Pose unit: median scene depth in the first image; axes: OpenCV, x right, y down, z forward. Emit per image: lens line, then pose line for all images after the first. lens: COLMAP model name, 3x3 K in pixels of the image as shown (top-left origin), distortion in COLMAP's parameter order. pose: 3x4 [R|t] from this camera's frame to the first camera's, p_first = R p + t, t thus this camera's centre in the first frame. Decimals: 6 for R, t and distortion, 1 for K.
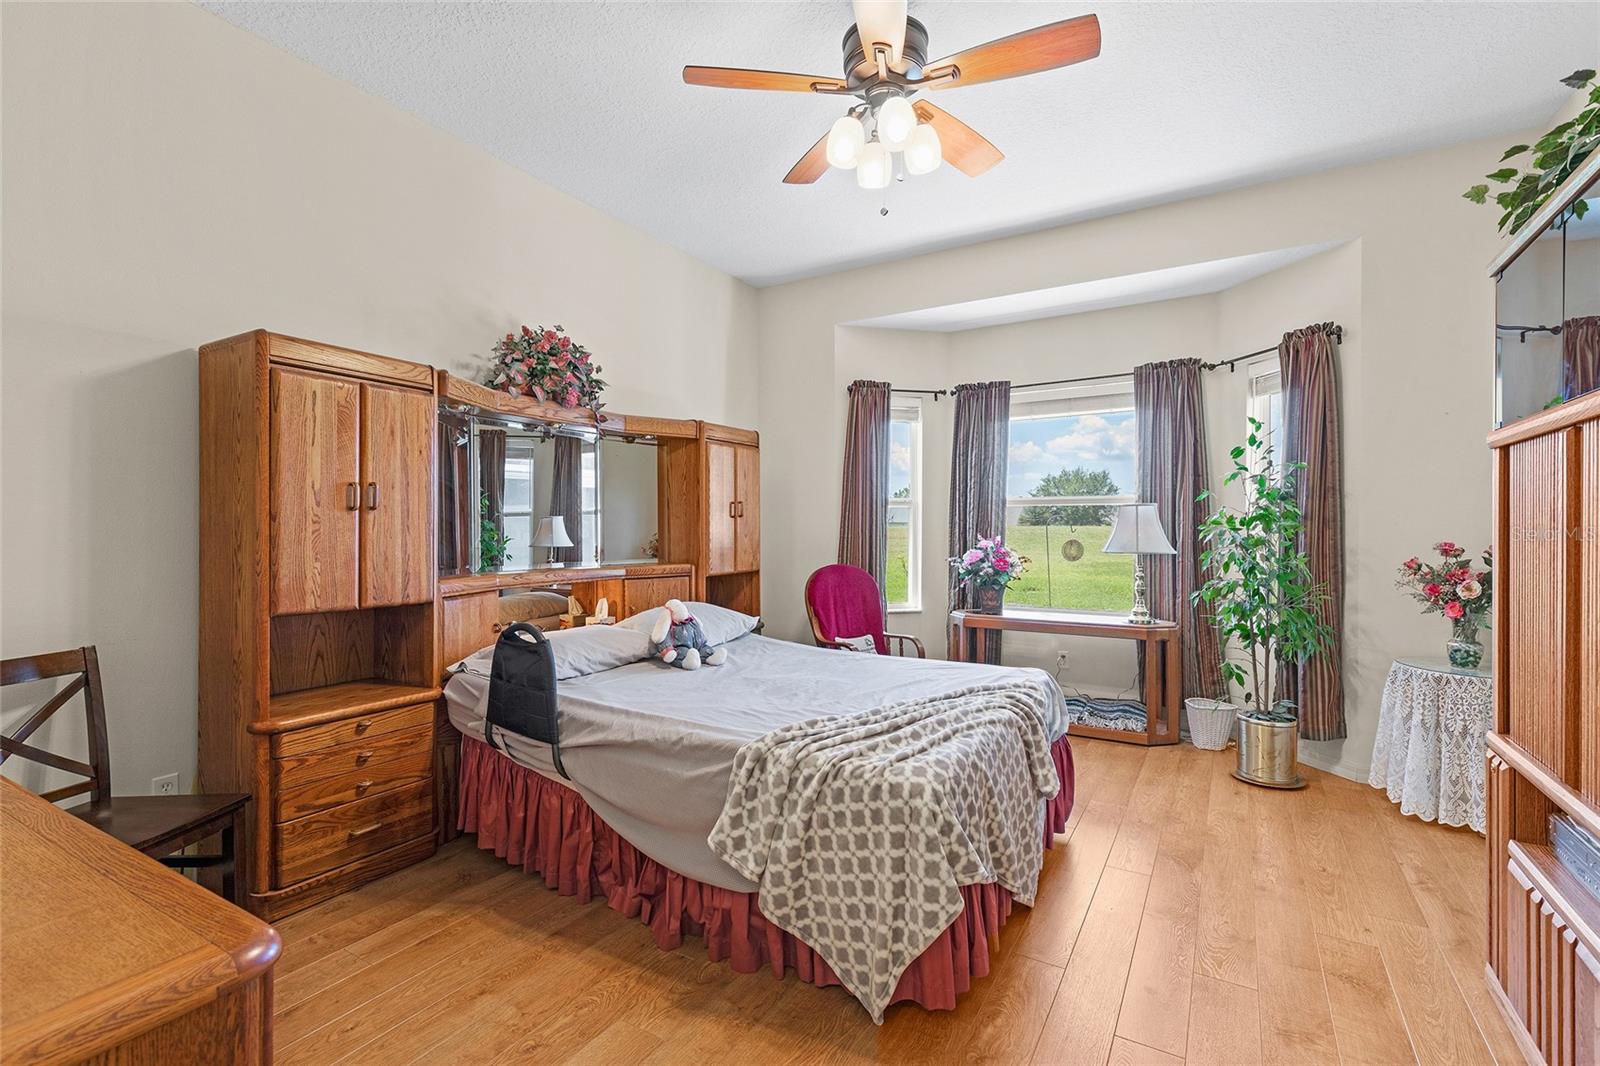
lens RADIAL K [[717.7, 0, 805.3], [0, 717.7, 533.0], [0, 0, 1]] dist [0.006438, -0.000199]
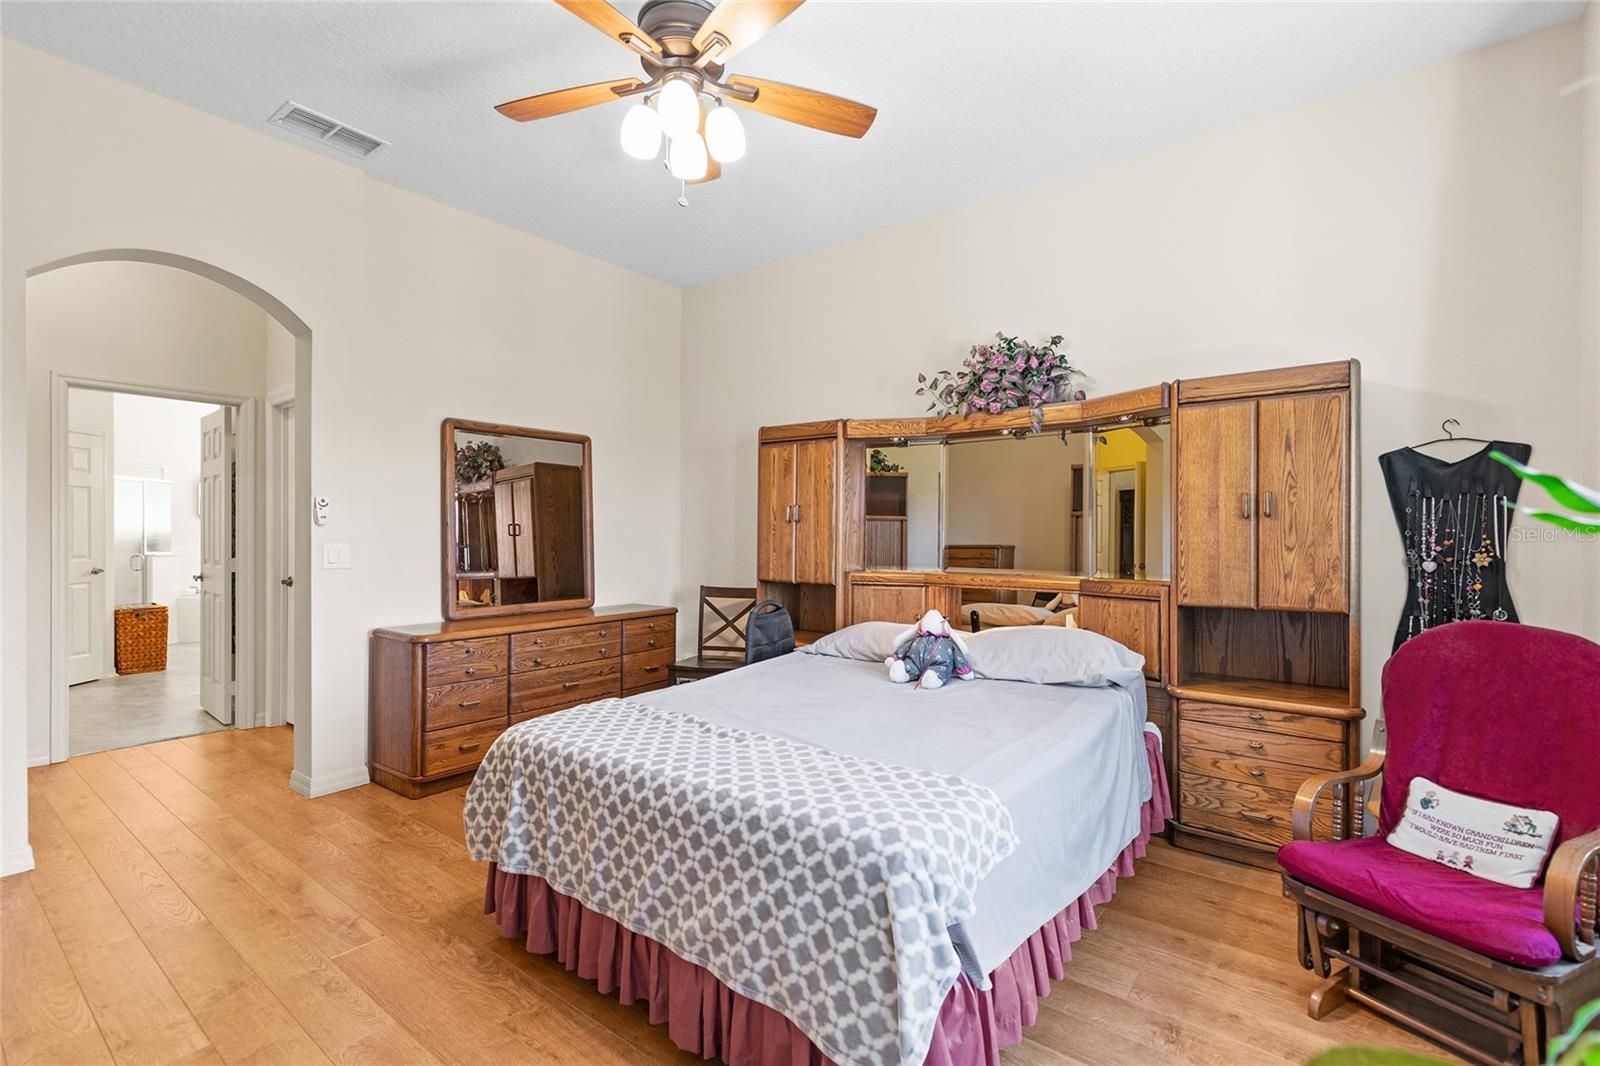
lens RADIAL K [[717.7, 0, 806.1], [0, 717.7, 526.9], [0, 0, 1]] dist [0.006438, -0.000199]
pose [[-0.120183, 0.011998, -0.992679, 0.589275], [0.001648, 0.999928, 0.011886, -0.023698], [0.992750, -0.000208, -0.120195, 0.728579]]
